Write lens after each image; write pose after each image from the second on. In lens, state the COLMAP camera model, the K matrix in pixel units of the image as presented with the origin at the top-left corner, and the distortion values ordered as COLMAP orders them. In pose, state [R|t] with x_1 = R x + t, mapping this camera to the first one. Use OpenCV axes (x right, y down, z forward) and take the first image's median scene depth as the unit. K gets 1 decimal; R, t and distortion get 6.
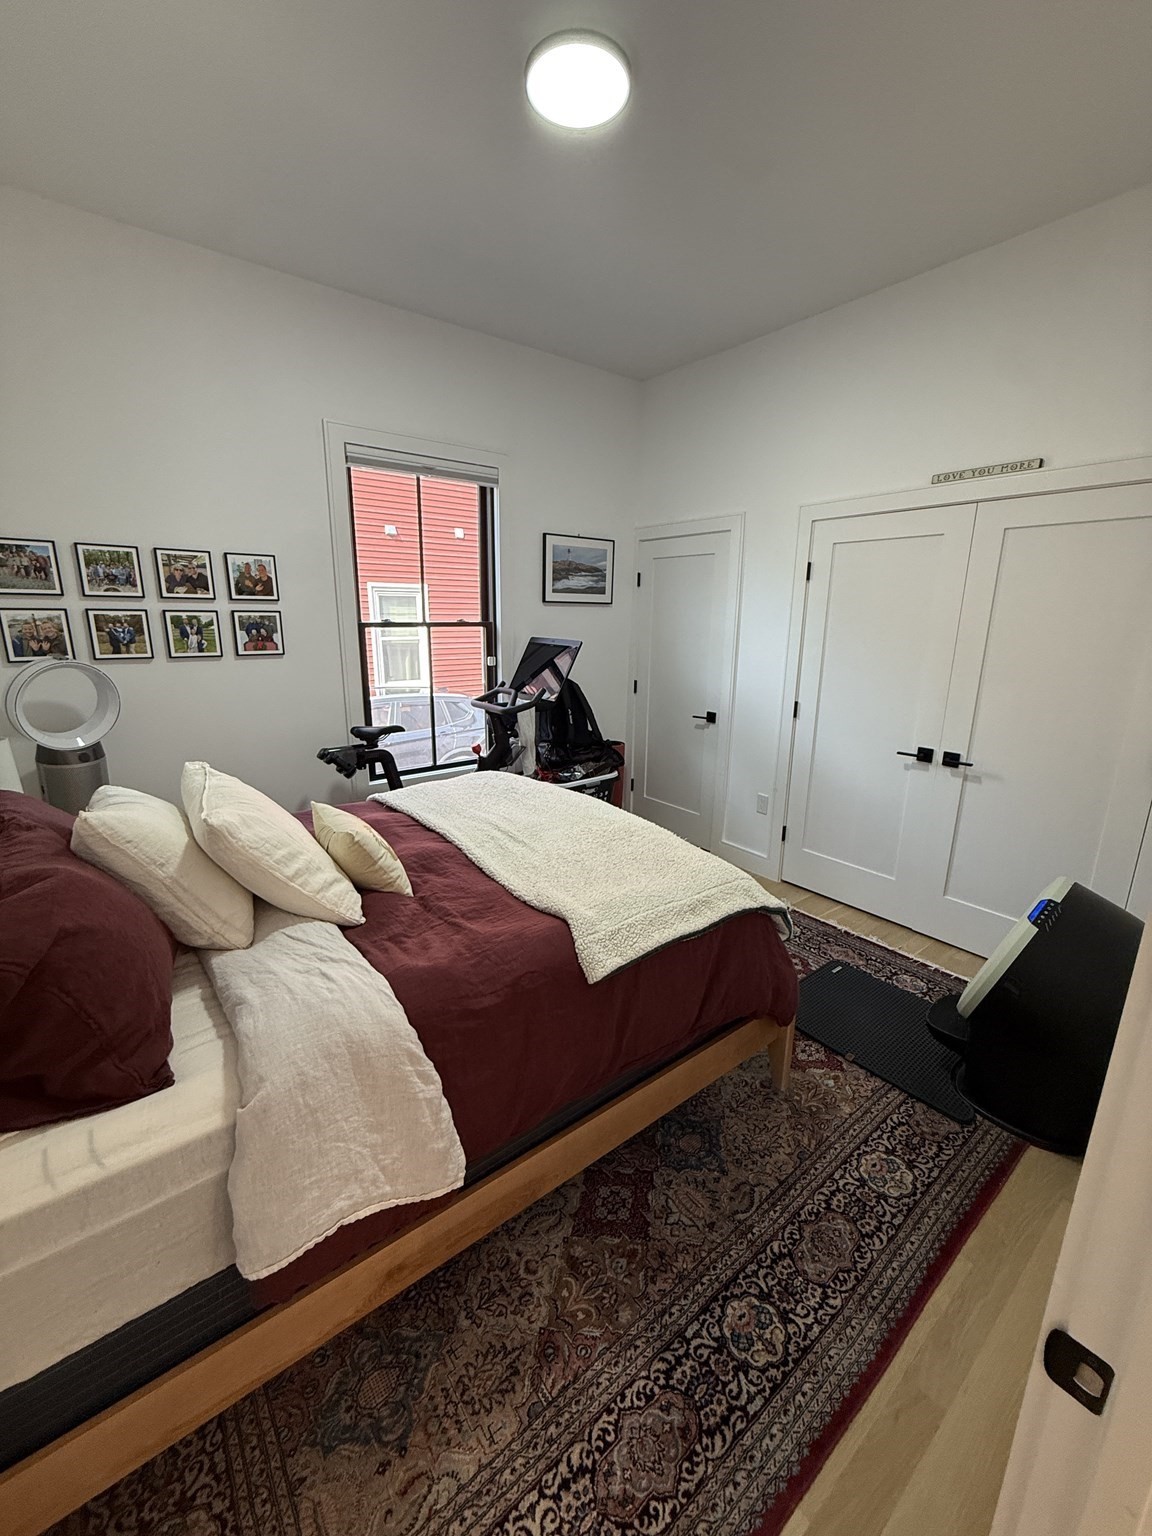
lens RADIAL K [[607.5, 0, 576.6], [0, 607.5, 763.4], [0, 0, 1]] dist [0.000647, 0.000144]
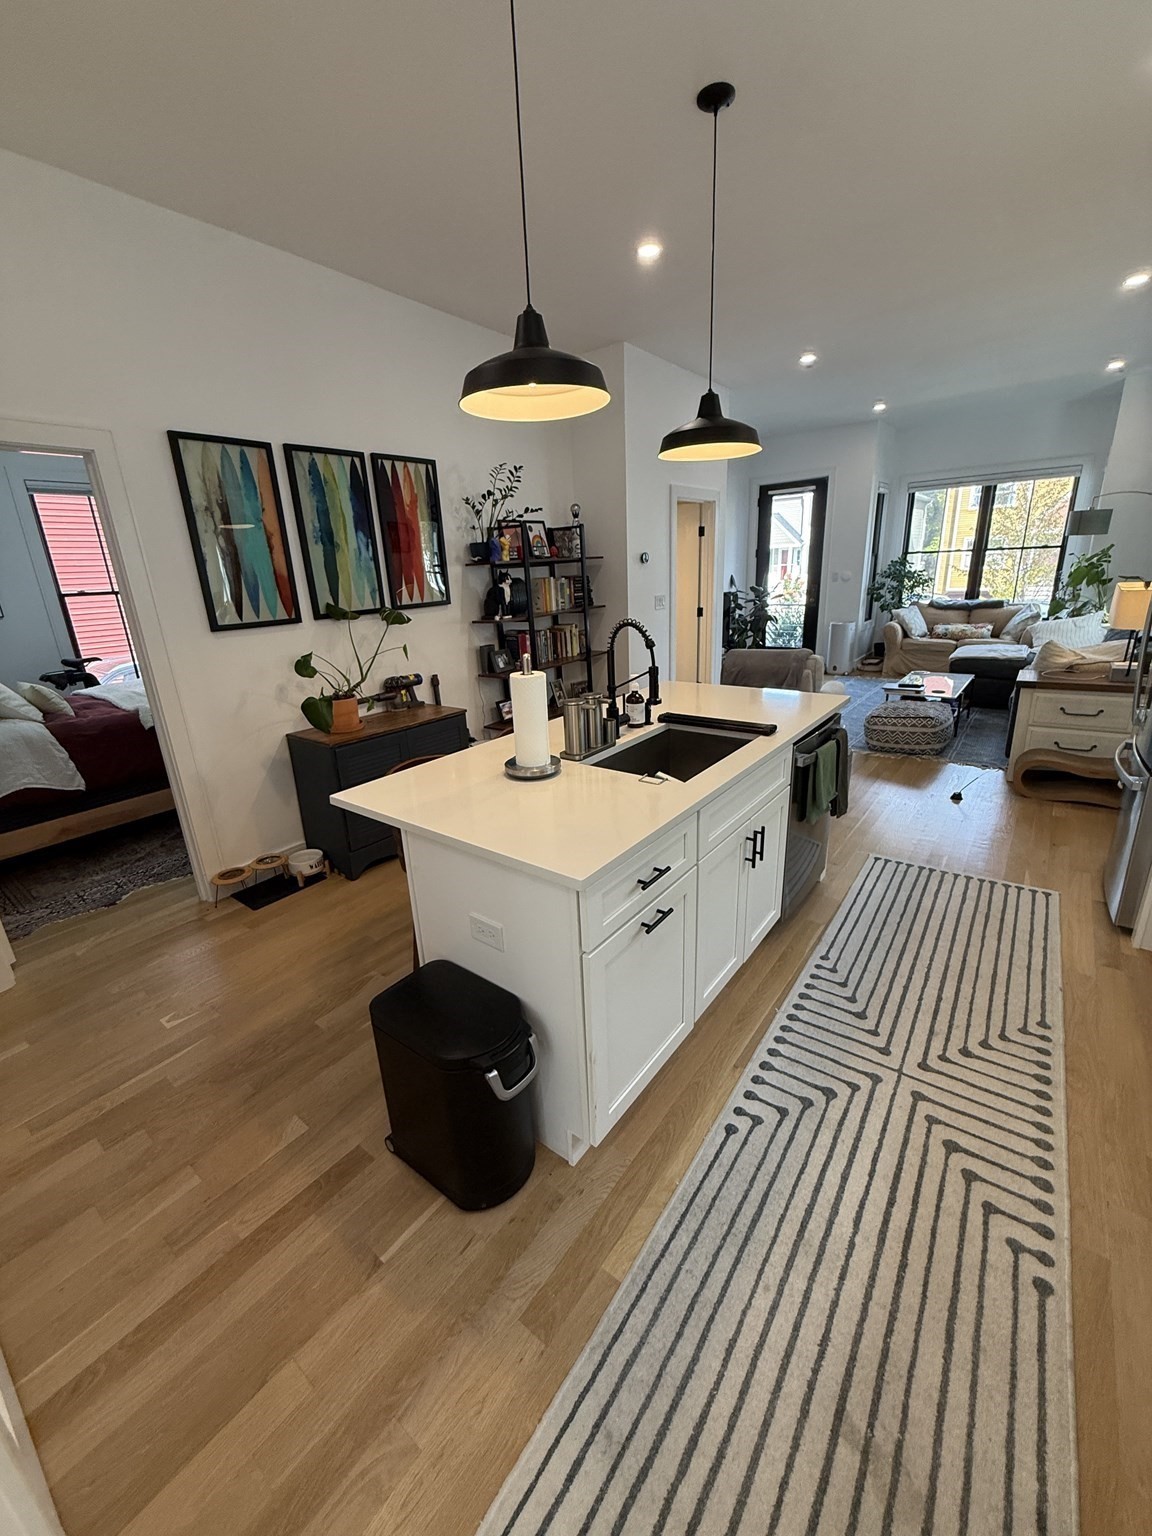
lens RADIAL K [[607.5, 0, 576.6], [0, 607.5, 763.4], [0, 0, 1]] dist [0.000647, 0.000144]
pose [[0.967734, -0.123125, 0.219845, 0.565851], [0.107977, 0.990955, 0.079684, 0.233328], [-0.227668, -0.053374, 0.972275, -0.900364]]
